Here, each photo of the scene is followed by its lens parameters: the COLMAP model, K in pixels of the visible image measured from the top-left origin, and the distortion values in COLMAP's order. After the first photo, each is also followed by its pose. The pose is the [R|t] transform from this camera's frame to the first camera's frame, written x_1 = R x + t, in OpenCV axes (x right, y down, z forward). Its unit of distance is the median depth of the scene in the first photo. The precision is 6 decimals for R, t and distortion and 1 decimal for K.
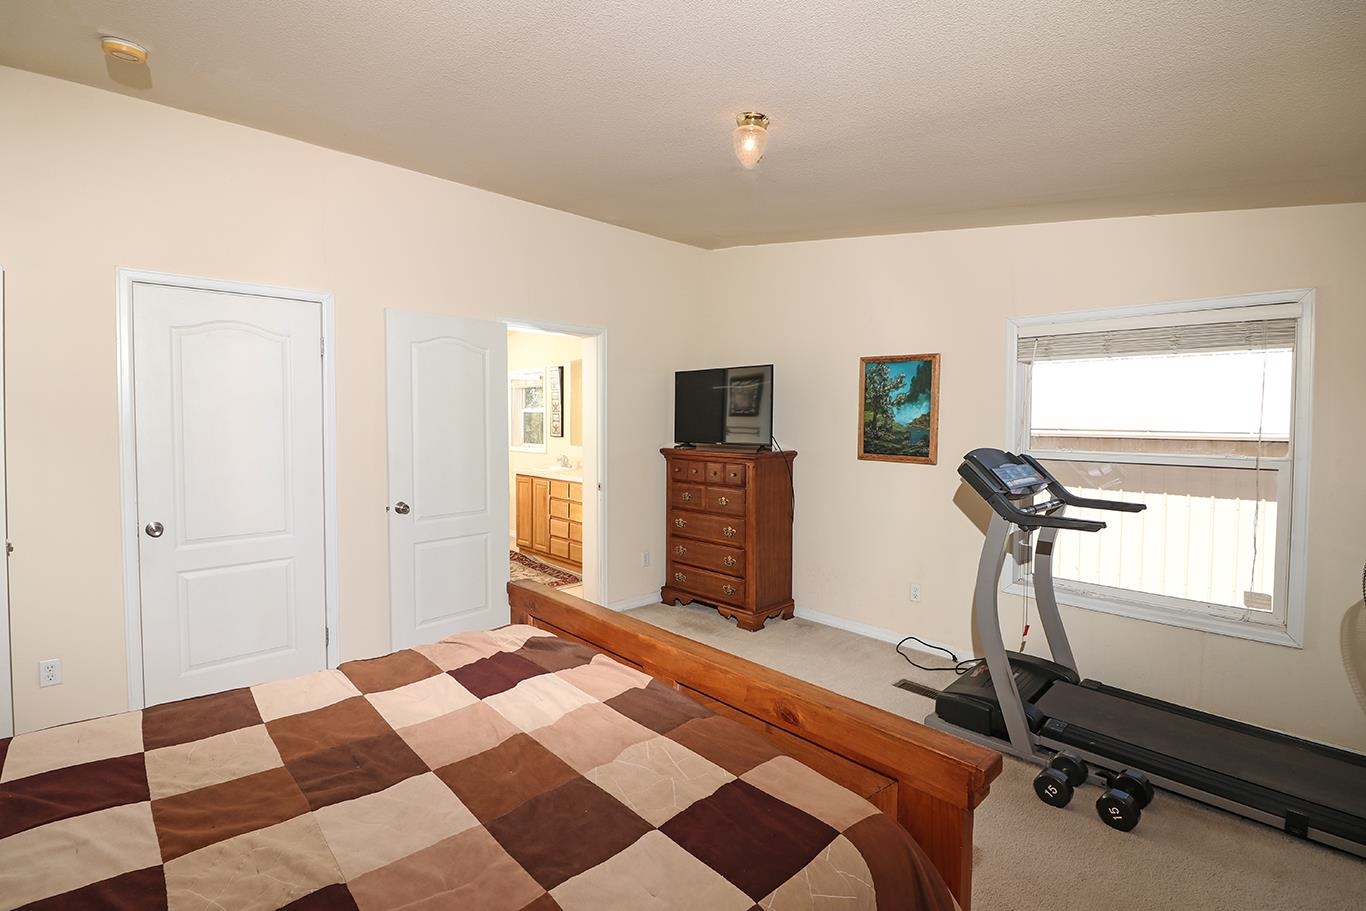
lens RADIAL K [[626.2, 0, 673.1], [0, 626.2, 440.2], [0, 0, 1]] dist [-0.000700, -0.012107]
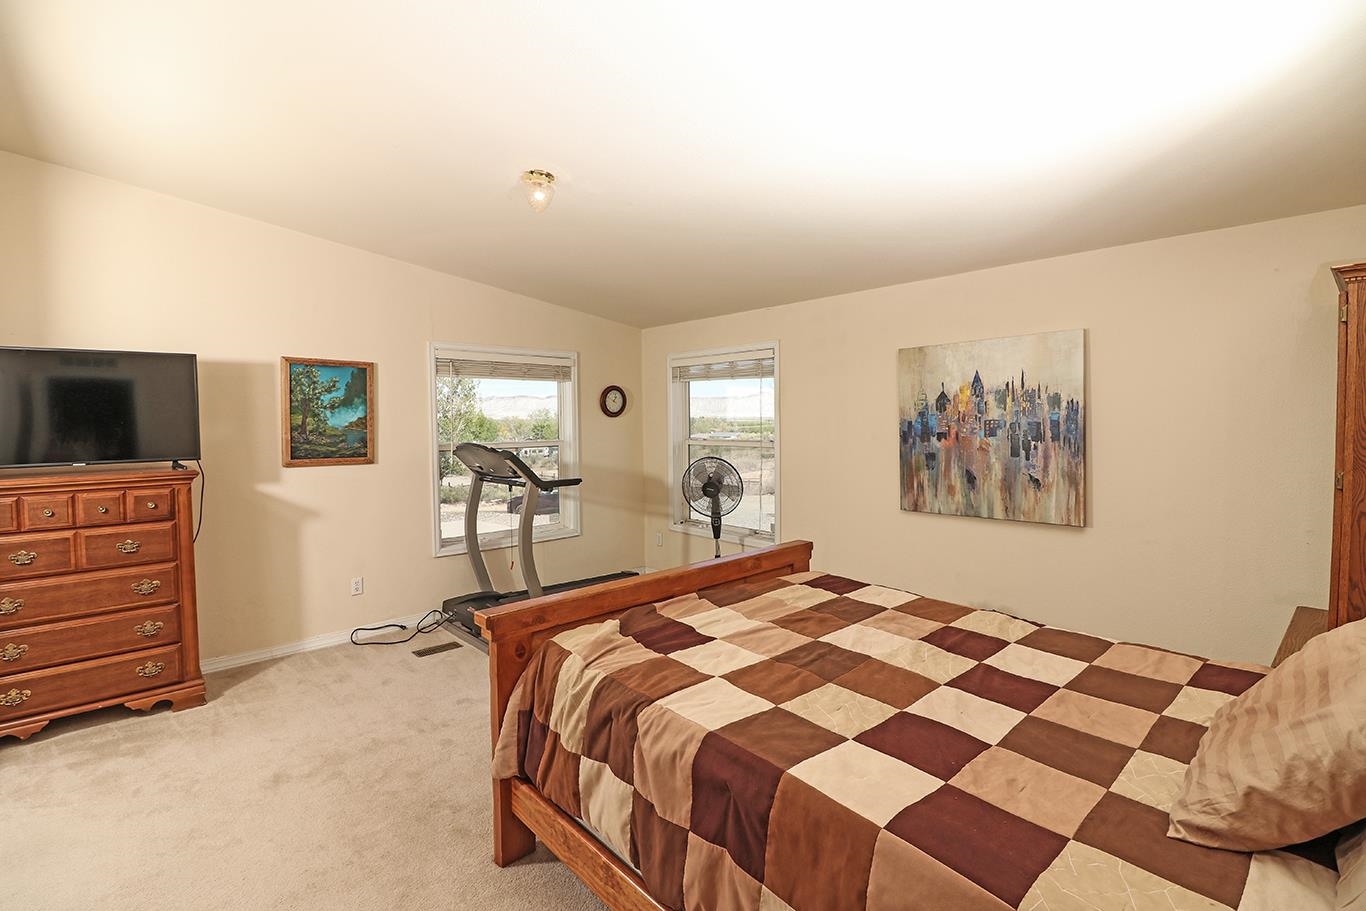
lens RADIAL K [[626.2, 0, 673.1], [0, 626.2, 440.2], [0, 0, 1]] dist [-0.000700, -0.012107]
pose [[0.018767, -0.039671, 0.999037, -0.643537], [0.046832, 0.998151, 0.038756, -0.018524], [-0.998726, 0.046060, 0.020590, 0.429330]]
